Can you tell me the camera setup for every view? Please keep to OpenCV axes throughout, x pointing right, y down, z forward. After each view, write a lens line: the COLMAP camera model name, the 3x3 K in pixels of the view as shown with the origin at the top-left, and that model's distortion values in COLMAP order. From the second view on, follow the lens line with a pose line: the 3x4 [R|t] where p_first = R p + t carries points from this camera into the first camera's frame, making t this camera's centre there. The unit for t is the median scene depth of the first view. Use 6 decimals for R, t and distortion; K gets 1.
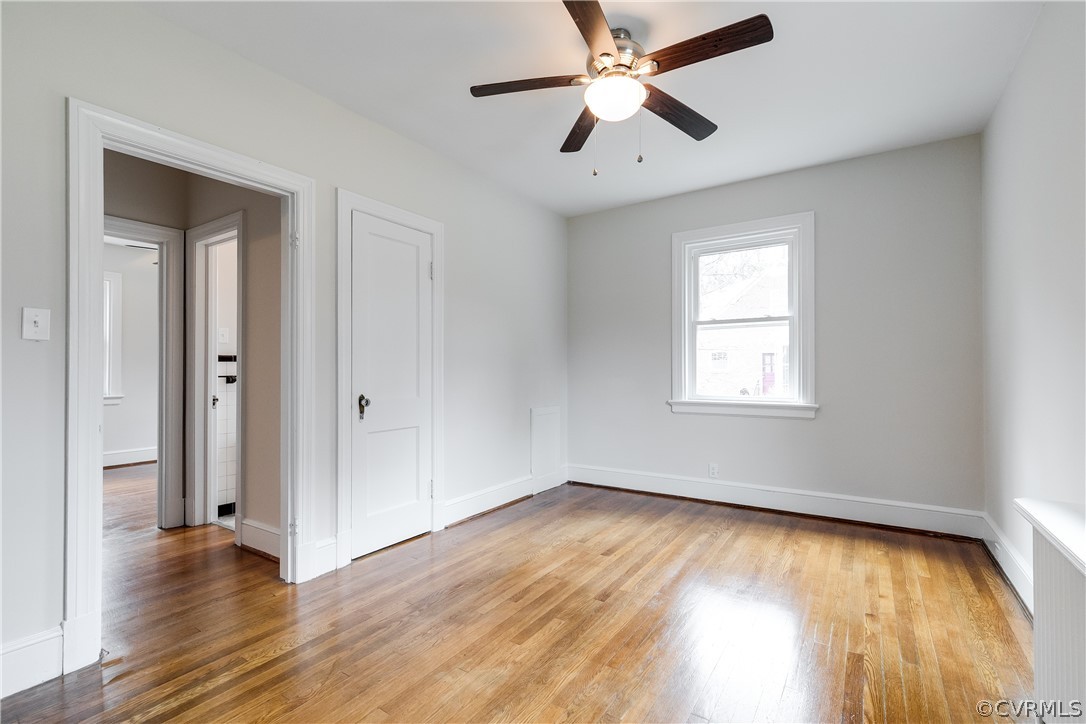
lens RADIAL K [[500.1, 0, 547.0], [0, 500.1, 369.4], [0, 0, 1]] dist [0.010823, -0.001413]
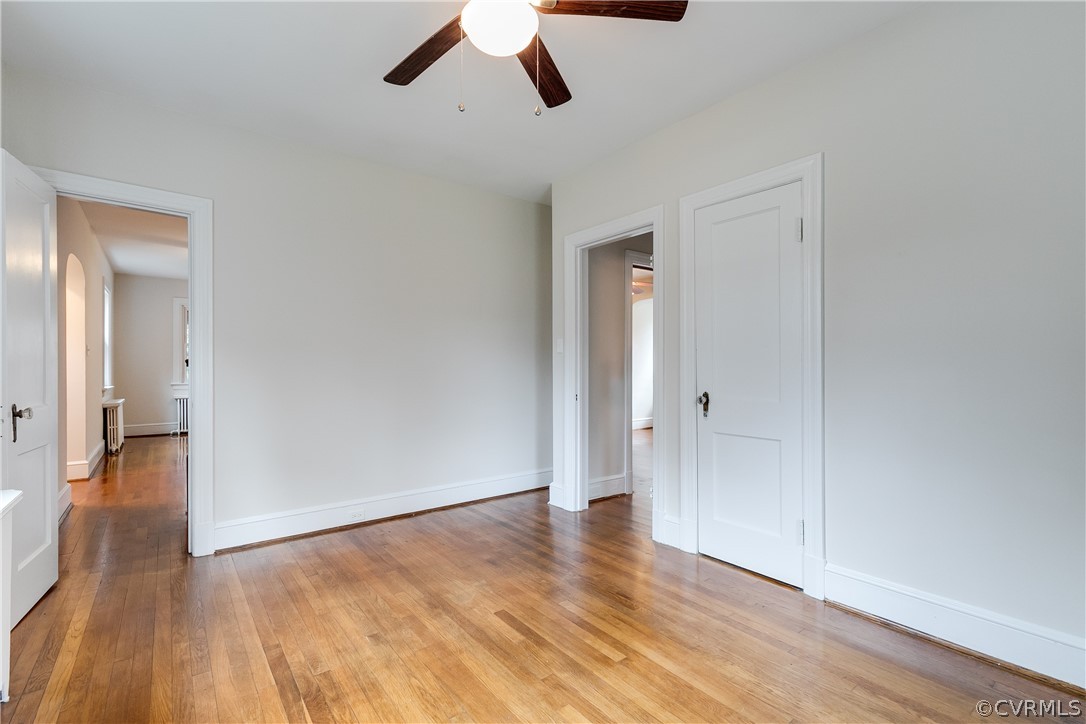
lens RADIAL K [[500.1, 0, 540.9], [0, 500.1, 366.0], [0, 0, 1]] dist [0.010823, -0.001413]
pose [[-0.343646, 0.007454, -0.939070, 0.709865], [0.006703, 0.999962, 0.005485, -0.009046], [0.939075, -0.004410, -0.343683, 1.096678]]
